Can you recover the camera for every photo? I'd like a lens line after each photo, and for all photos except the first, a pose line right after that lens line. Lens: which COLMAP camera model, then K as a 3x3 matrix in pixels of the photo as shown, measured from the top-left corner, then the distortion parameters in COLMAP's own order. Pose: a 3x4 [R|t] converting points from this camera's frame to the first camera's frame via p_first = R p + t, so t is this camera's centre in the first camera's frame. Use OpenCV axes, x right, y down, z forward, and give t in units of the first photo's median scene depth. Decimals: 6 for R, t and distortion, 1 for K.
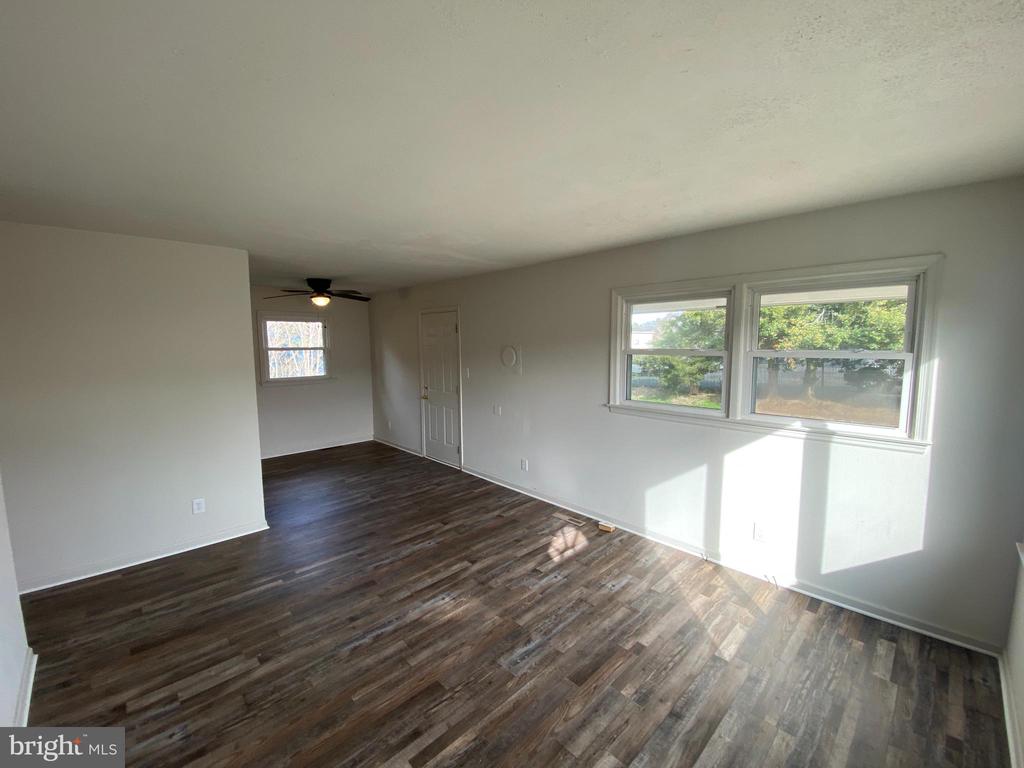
lens RADIAL K [[416.1, 0, 512.0], [0, 416.1, 384.0], [0, 0, 1]] dist [0.026013, -0.022789]
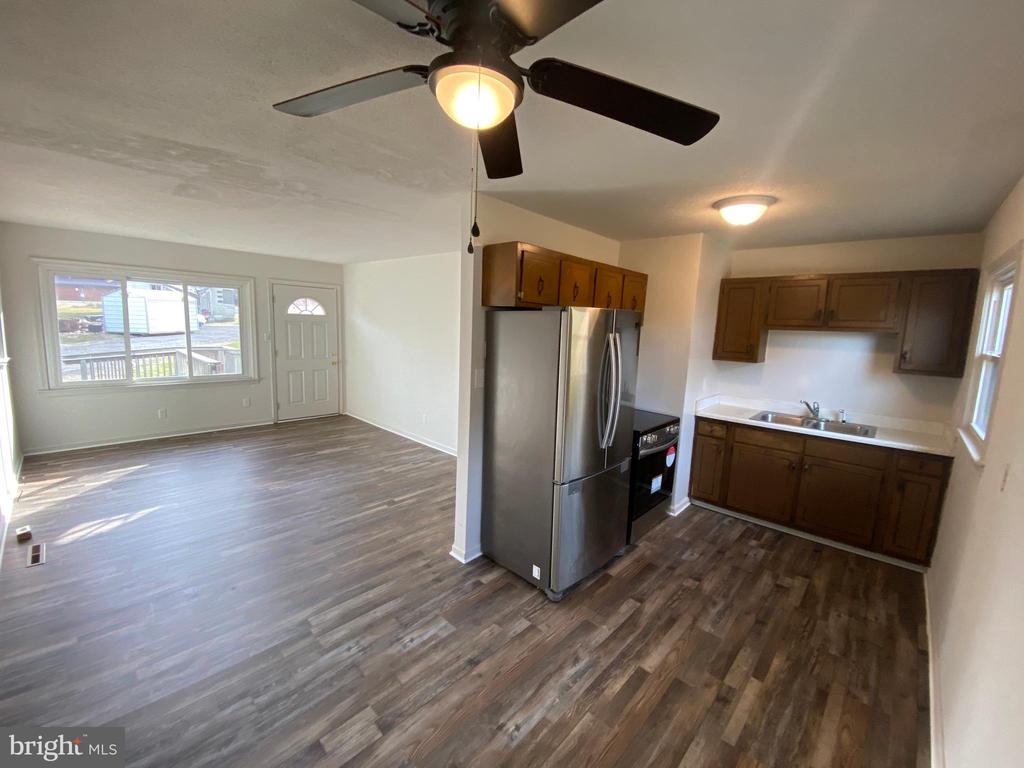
lens RADIAL K [[420.6, 0, 513.0], [0, 420.6, 383.0], [0, 0, 1]] dist [0.031425, -0.023508]
pose [[-0.998345, -0.026660, -0.050958, -0.921838], [-0.038377, 0.968753, 0.245041, -0.238998], [0.042833, 0.246591, -0.968173, 2.413093]]
